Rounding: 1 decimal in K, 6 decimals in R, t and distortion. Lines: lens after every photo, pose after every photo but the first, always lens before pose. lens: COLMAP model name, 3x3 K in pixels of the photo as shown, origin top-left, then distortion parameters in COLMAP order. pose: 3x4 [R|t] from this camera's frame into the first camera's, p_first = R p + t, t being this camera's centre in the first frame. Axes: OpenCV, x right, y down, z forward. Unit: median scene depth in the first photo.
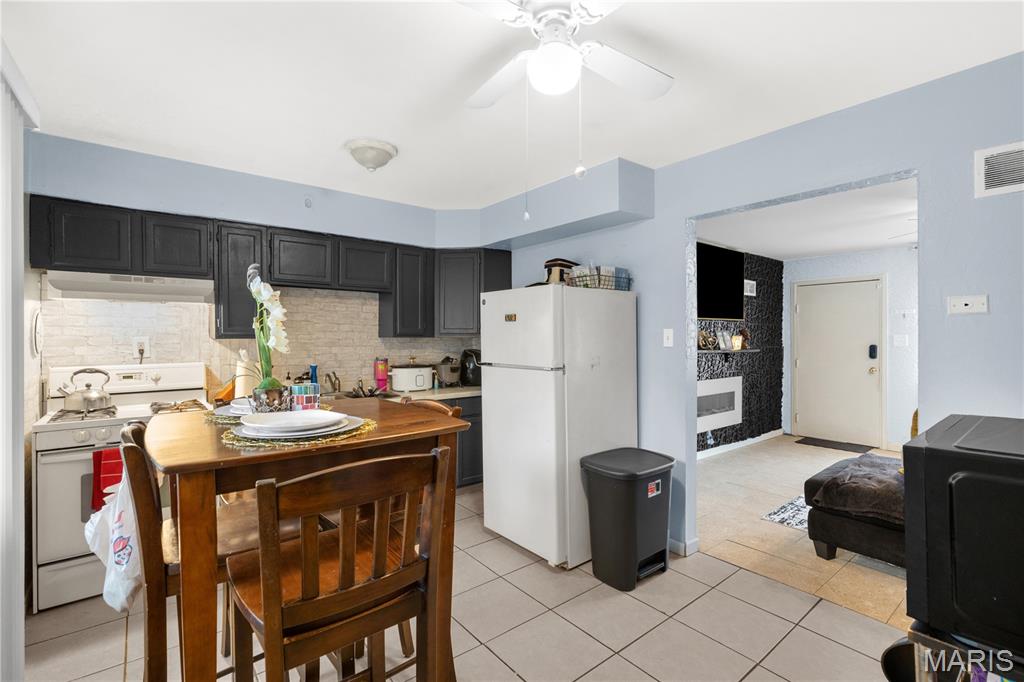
lens RADIAL K [[467.1, 0, 513.3], [0, 467.1, 334.4], [0, 0, 1]] dist [-0.029929, -0.000705]
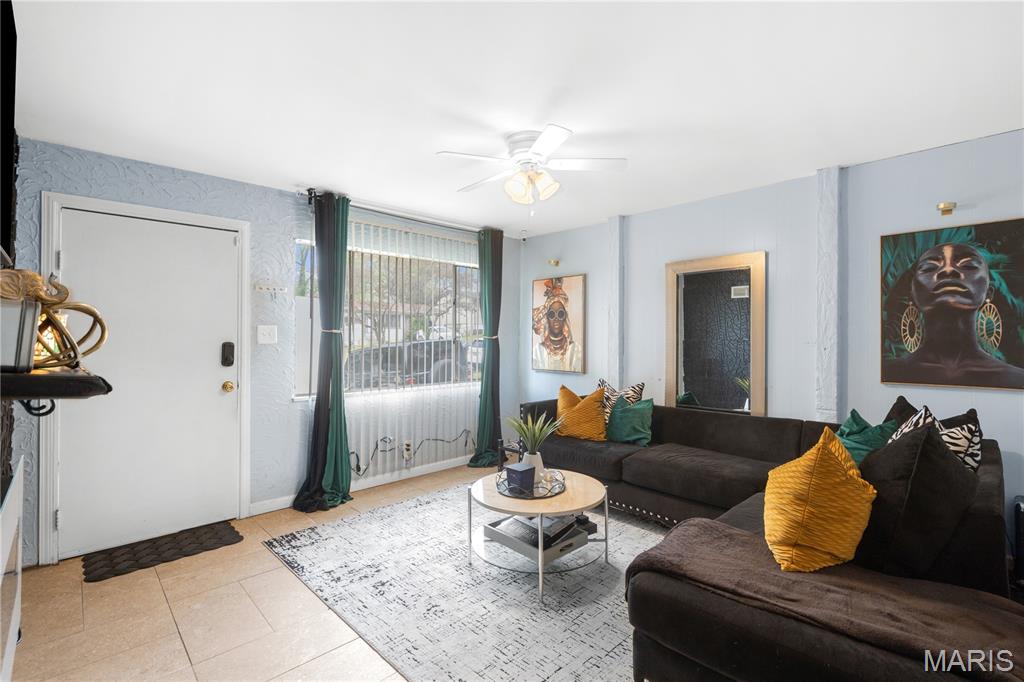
lens RADIAL K [[467.1, 0, 511.4], [0, 467.1, 339.4], [0, 0, 1]] dist [-0.029929, -0.000705]
pose [[-0.089862, 0.004597, 0.995944, 0.177976], [0.005721, 0.999975, -0.004100, 0.024175], [-0.995938, 0.005329, -0.089886, 0.704396]]
